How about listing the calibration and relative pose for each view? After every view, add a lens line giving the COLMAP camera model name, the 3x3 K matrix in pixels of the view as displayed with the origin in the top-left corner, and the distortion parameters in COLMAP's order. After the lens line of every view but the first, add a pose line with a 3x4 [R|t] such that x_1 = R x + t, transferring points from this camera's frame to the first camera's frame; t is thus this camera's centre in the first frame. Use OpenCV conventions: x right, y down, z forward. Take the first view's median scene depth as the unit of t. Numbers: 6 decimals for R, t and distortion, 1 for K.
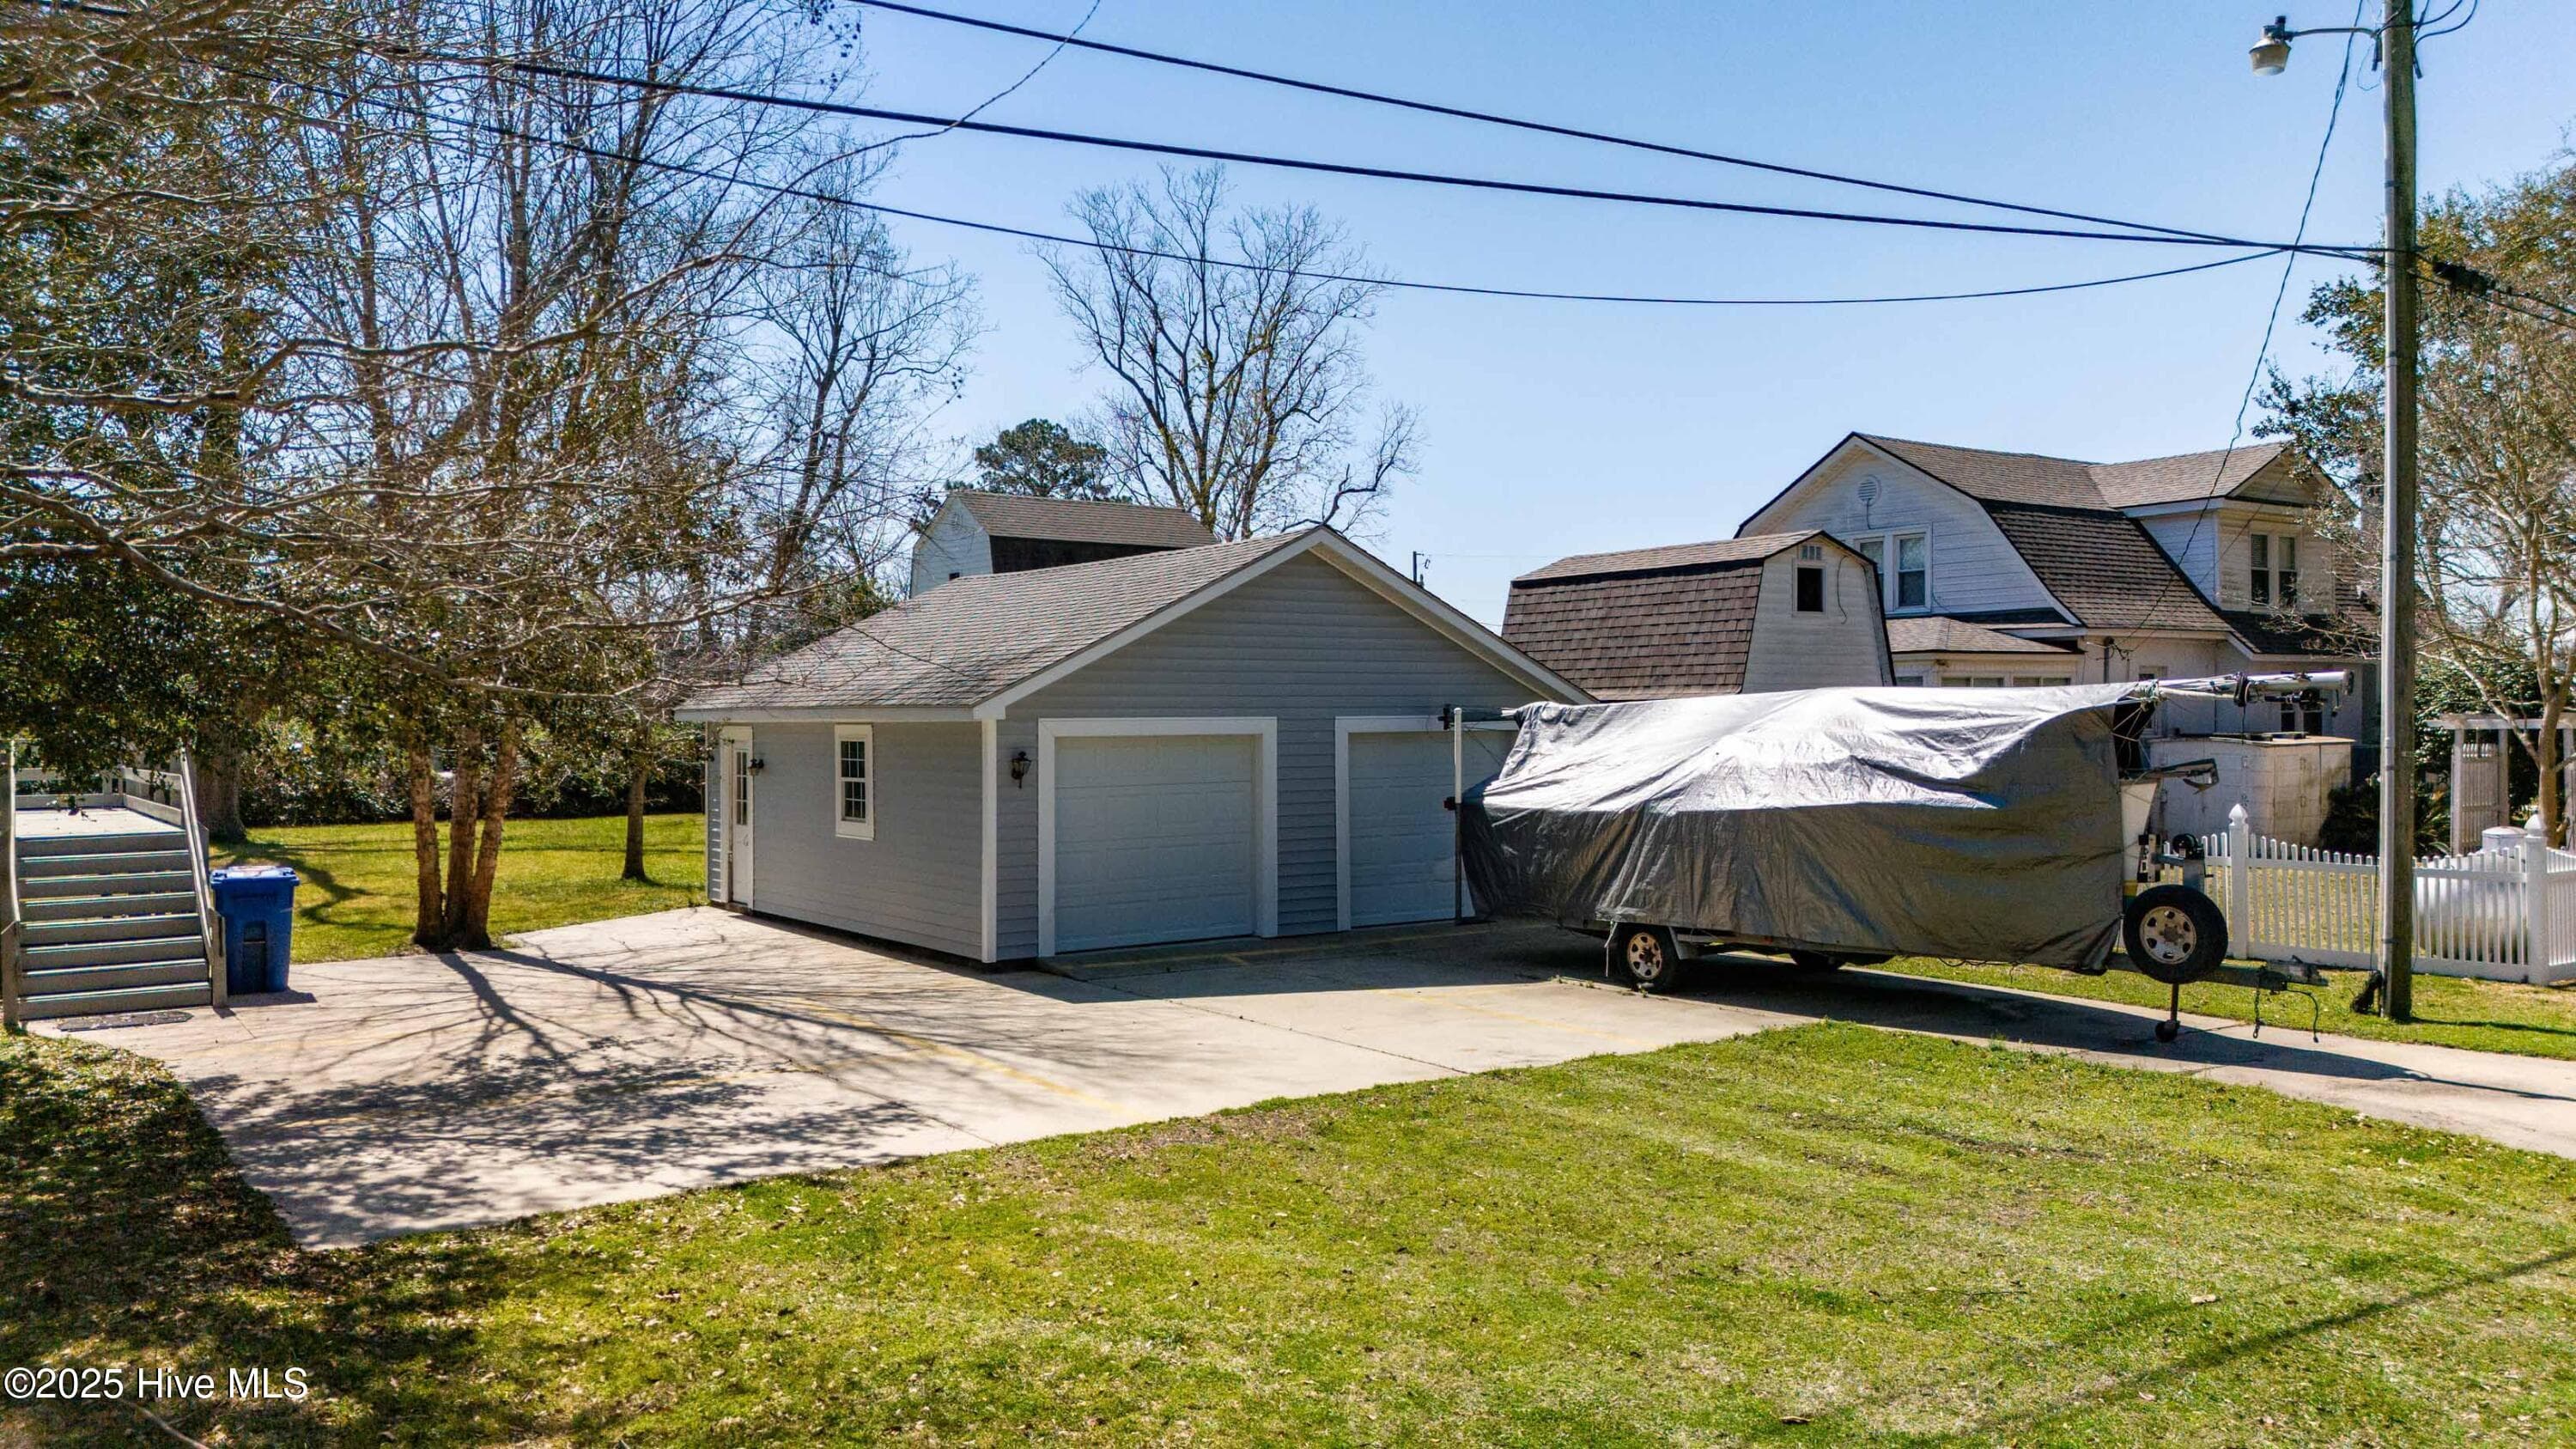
lens RADIAL K [[1926.4, 0, 1280.5], [0, 1926.4, 721.1], [0, 0, 1]] dist [0.062430, -0.025776]
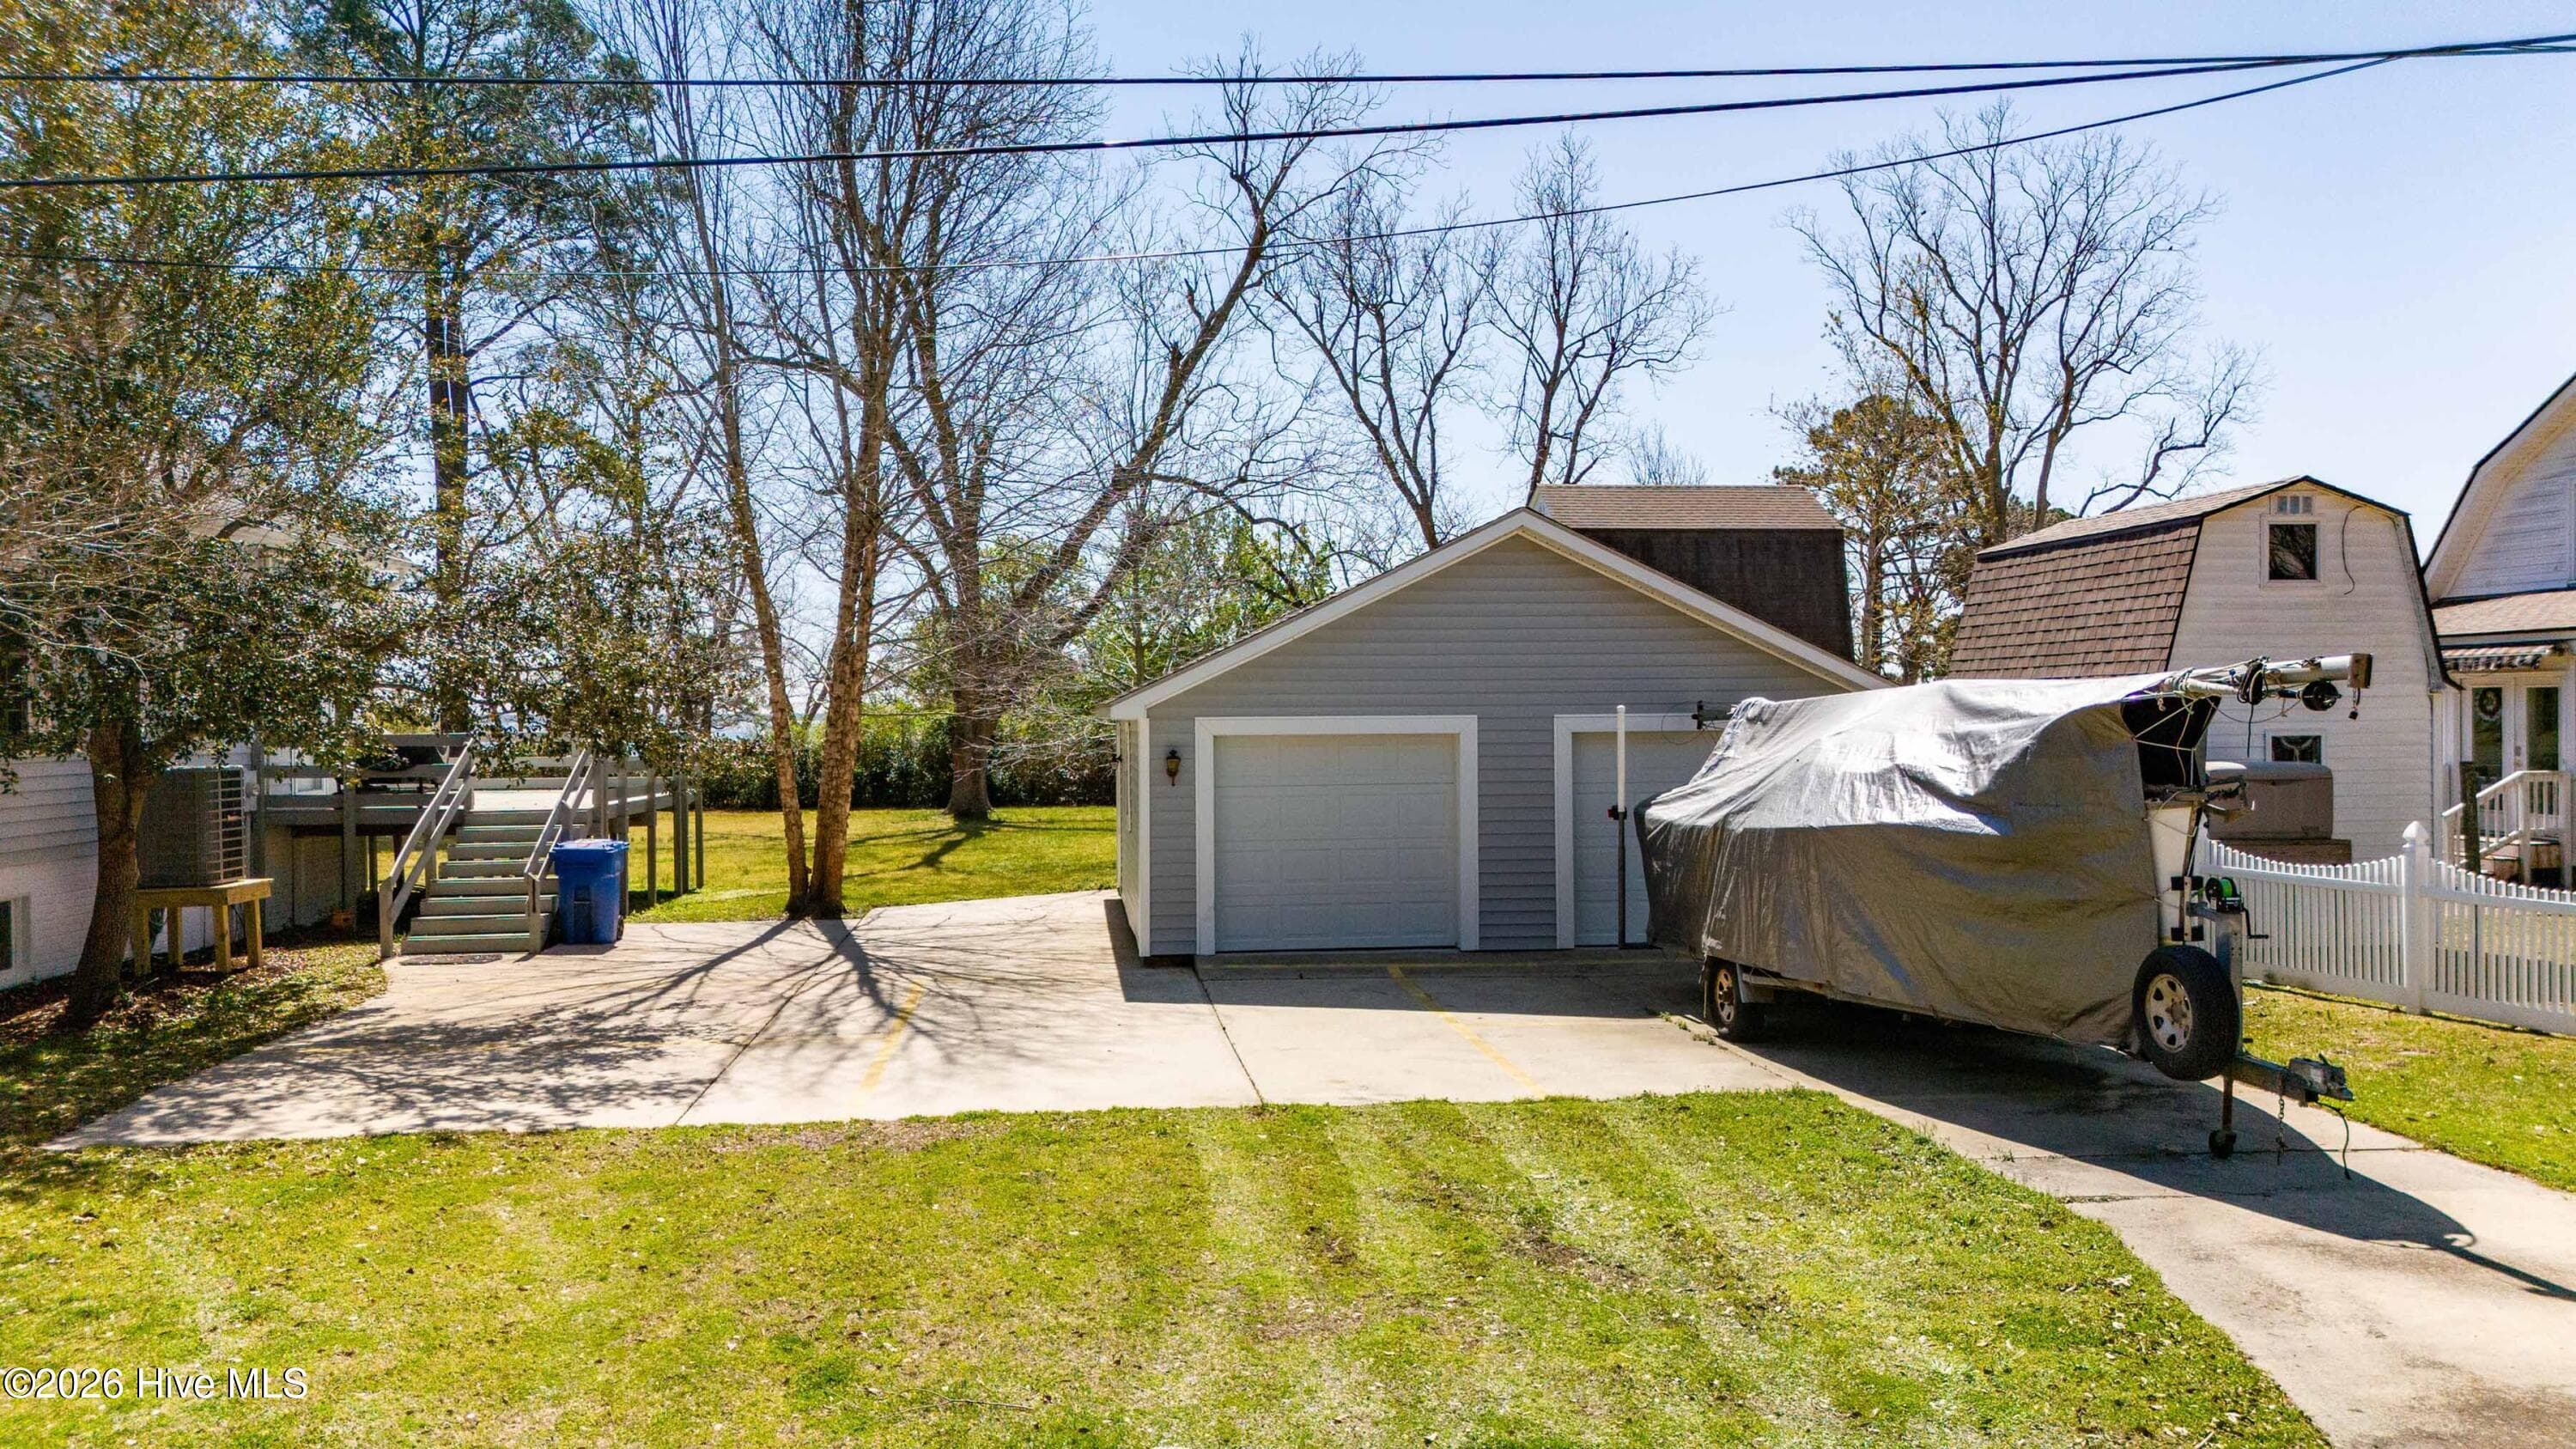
lens RADIAL K [[1926.4, 0, 1226.2], [0, 1926.4, 643.1], [0, 0, 1]] dist [0.062430, -0.025776]
pose [[0.868797, -0.019447, -0.494787, 0.296663], [0.001460, 0.999325, -0.036713, -0.002324], [0.495167, 0.031174, 0.868238, 0.099849]]
